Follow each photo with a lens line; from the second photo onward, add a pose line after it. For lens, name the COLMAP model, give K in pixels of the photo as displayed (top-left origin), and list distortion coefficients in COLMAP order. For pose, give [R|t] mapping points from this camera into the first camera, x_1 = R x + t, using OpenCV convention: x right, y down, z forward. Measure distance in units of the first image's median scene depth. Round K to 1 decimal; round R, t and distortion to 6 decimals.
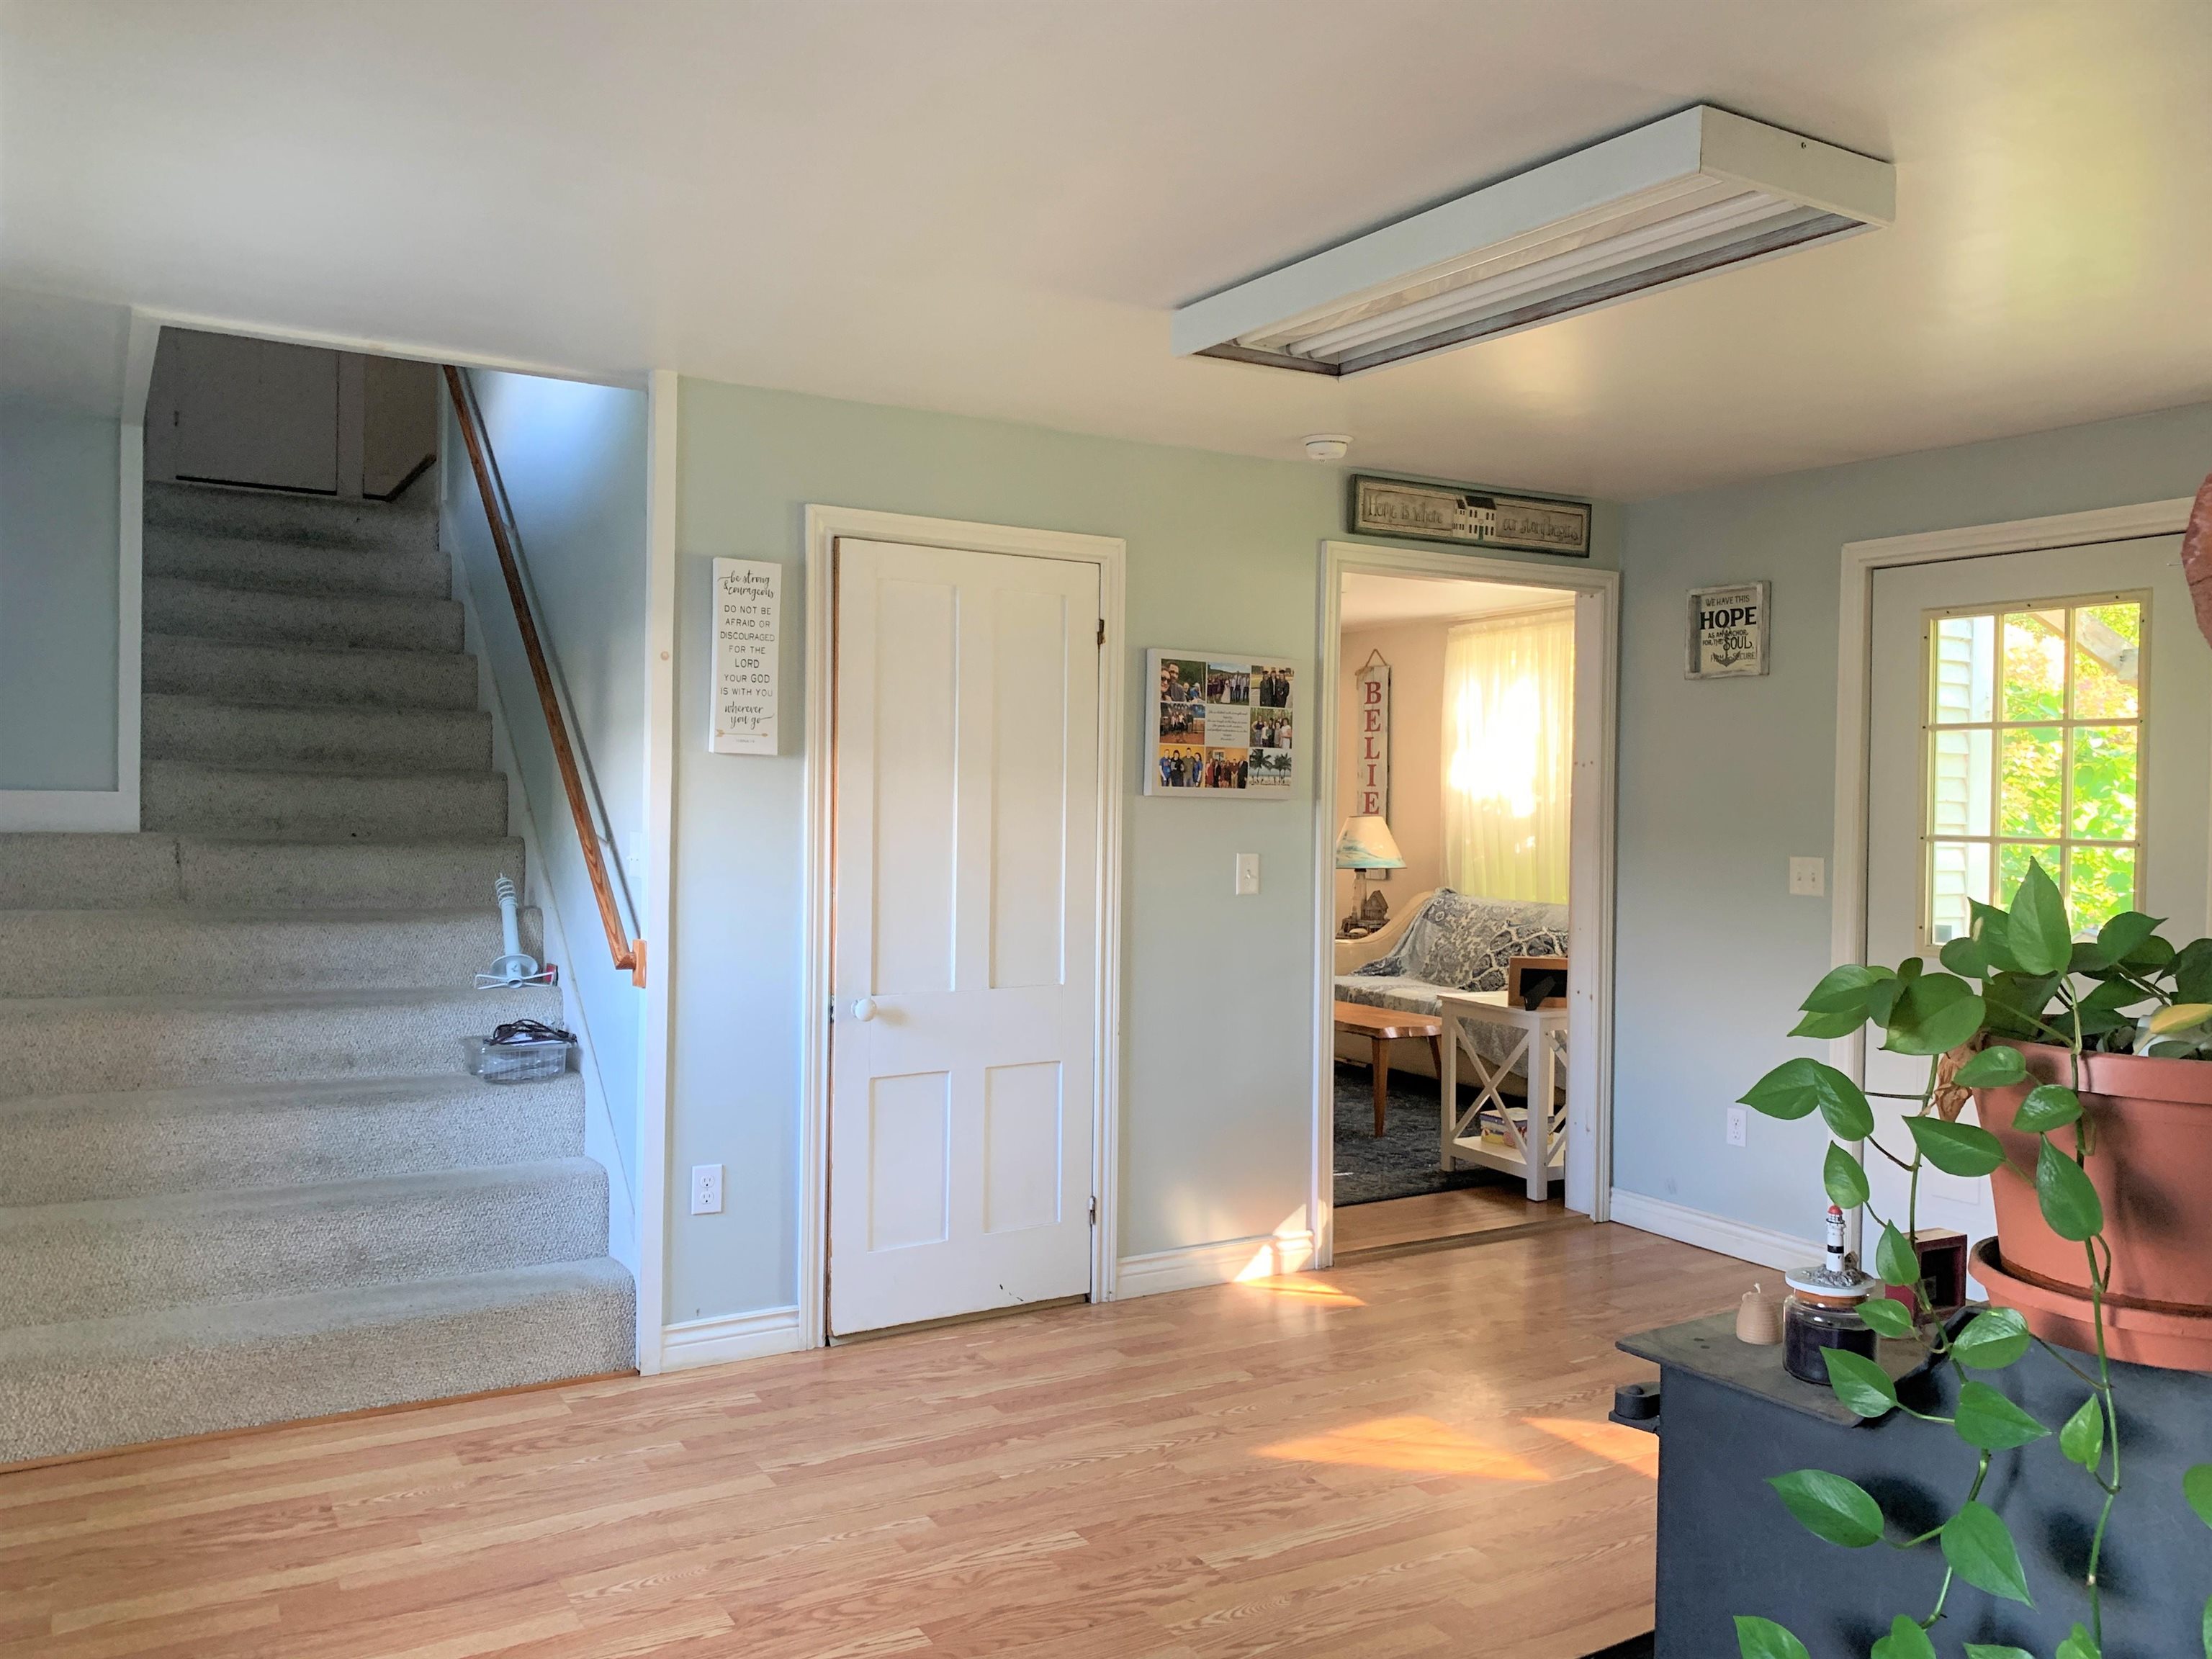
lens RADIAL K [[1717.6, 0, 1100.4], [0, 1717.6, 826.1], [0, 0, 1]] dist [0.049345, -0.013262]
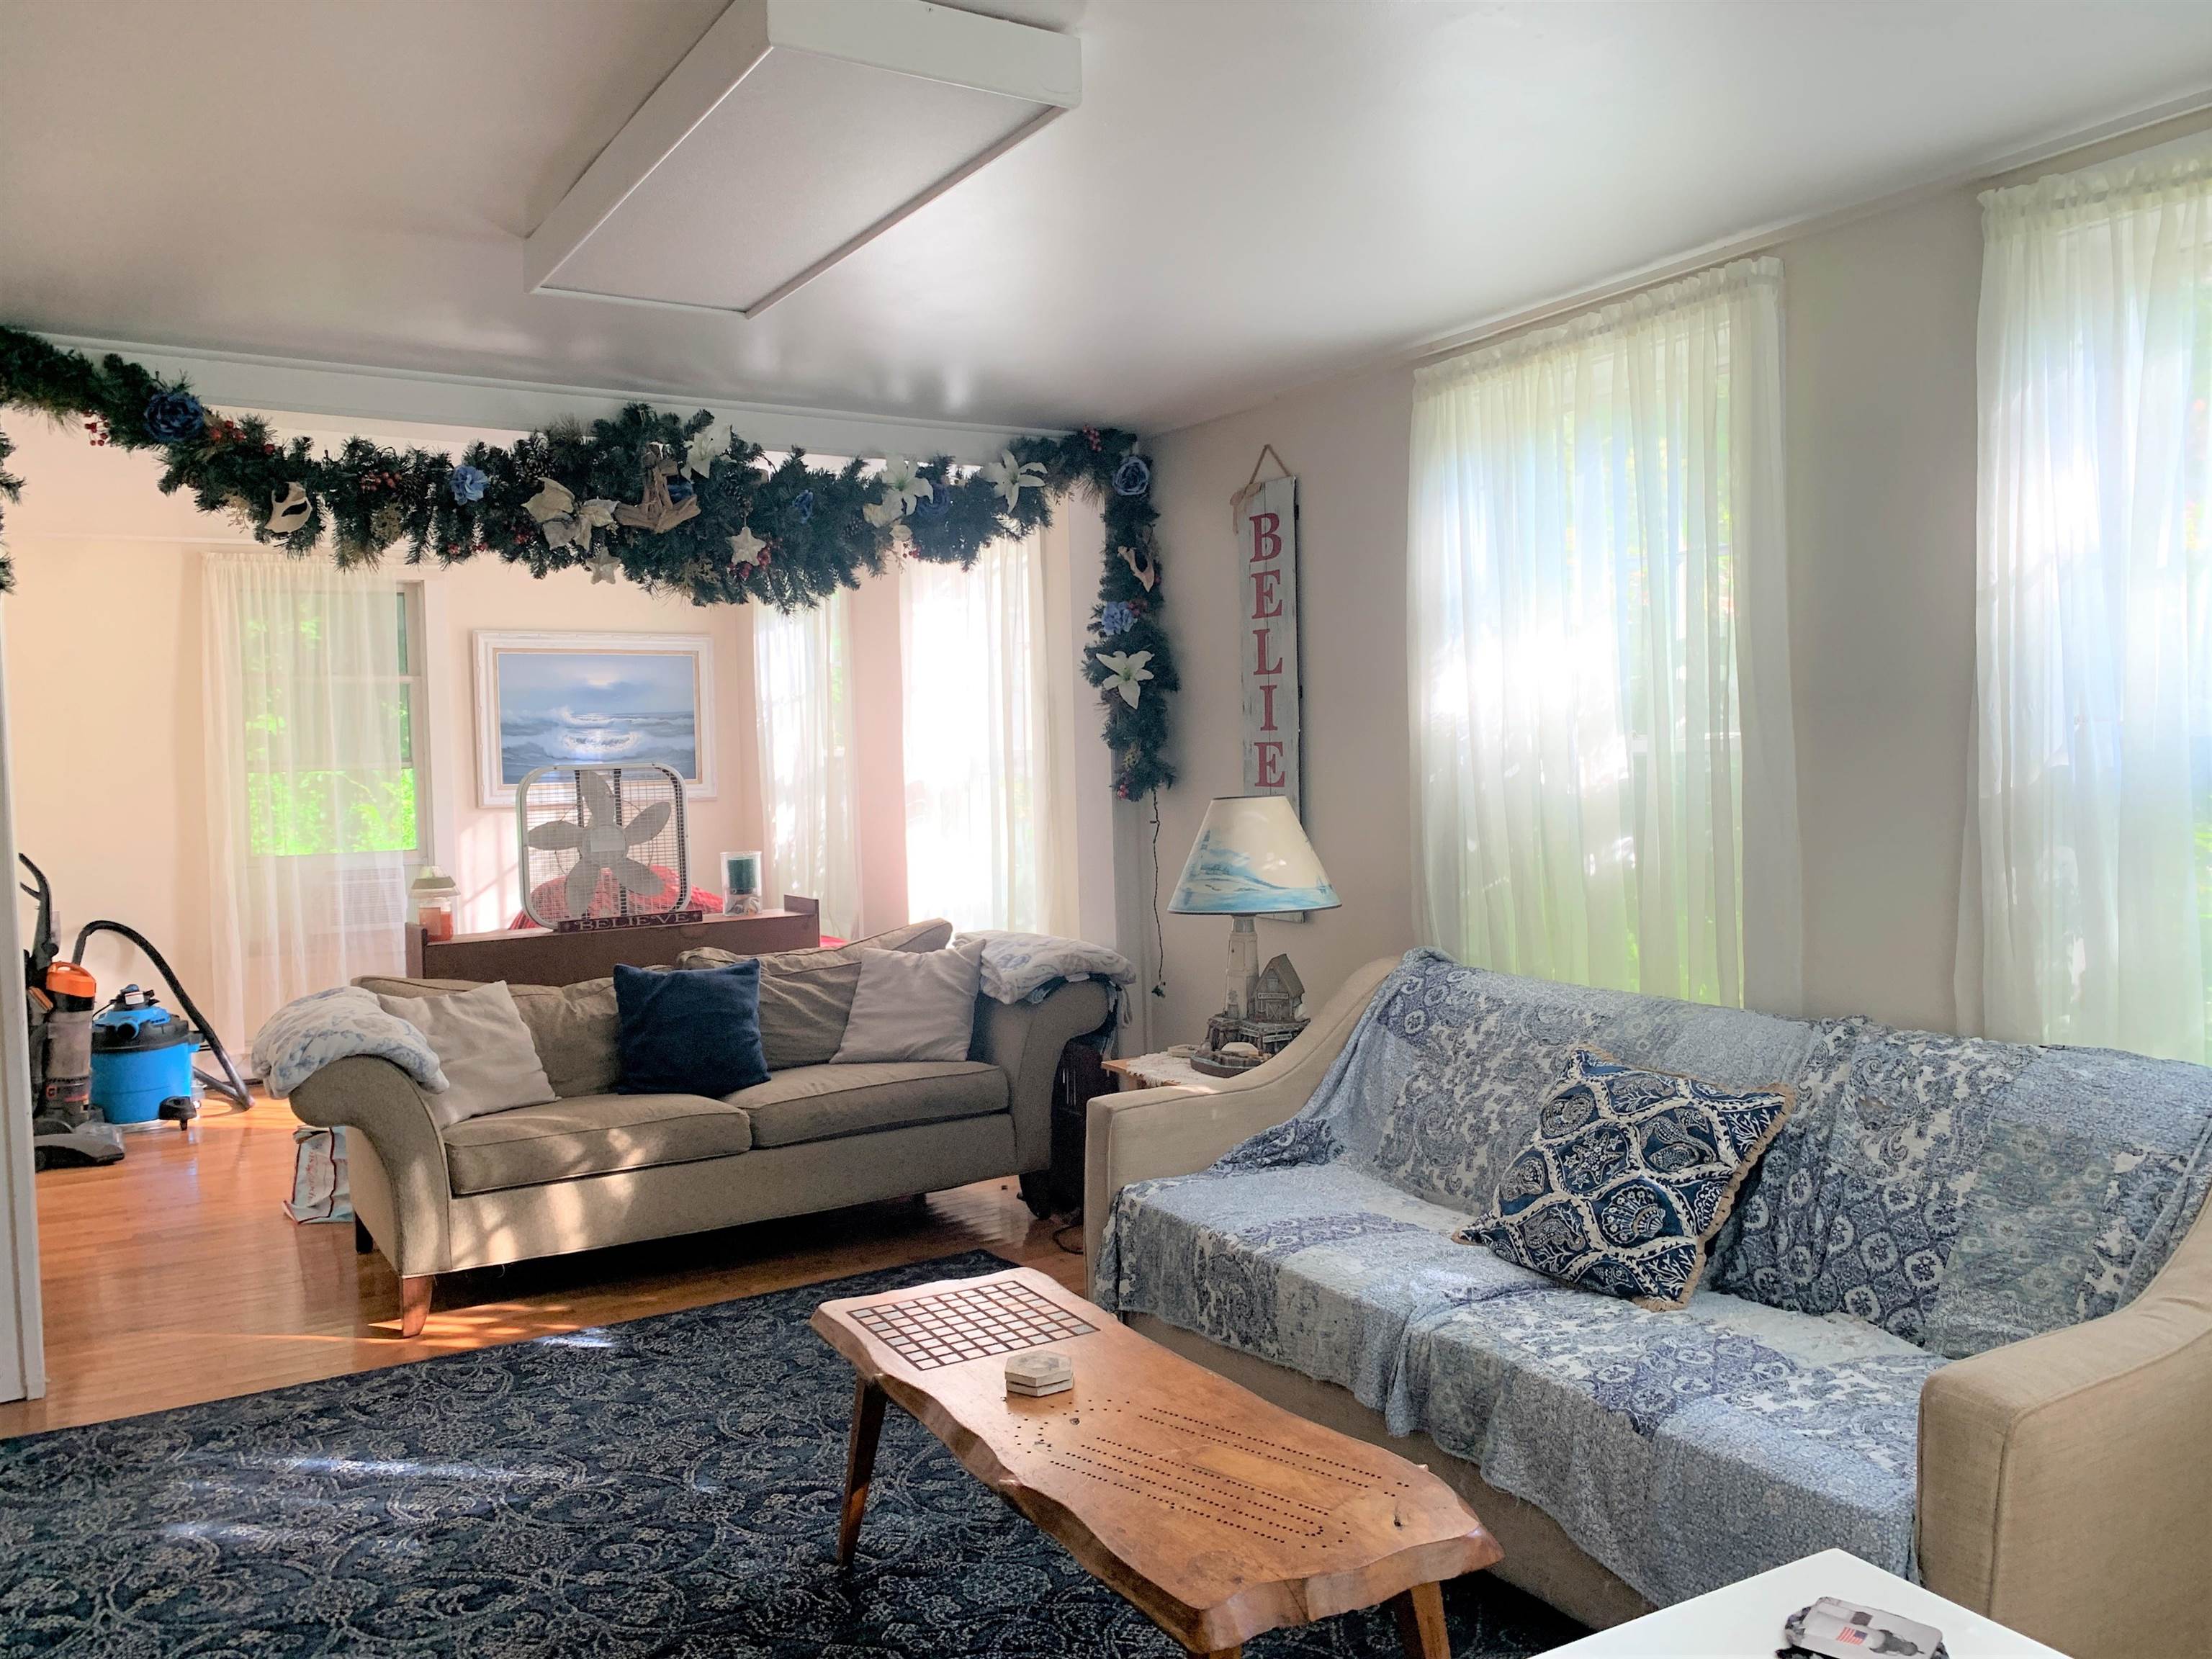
lens RADIAL K [[1717.6, 0, 1110.3], [0, 1717.6, 830.6], [0, 0, 1]] dist [0.049345, -0.013262]
pose [[0.999188, -0.039464, 0.008071, 0.115292], [0.039190, 0.998729, 0.031690, -0.012964], [-0.009312, -0.031348, 0.999465, 0.551068]]
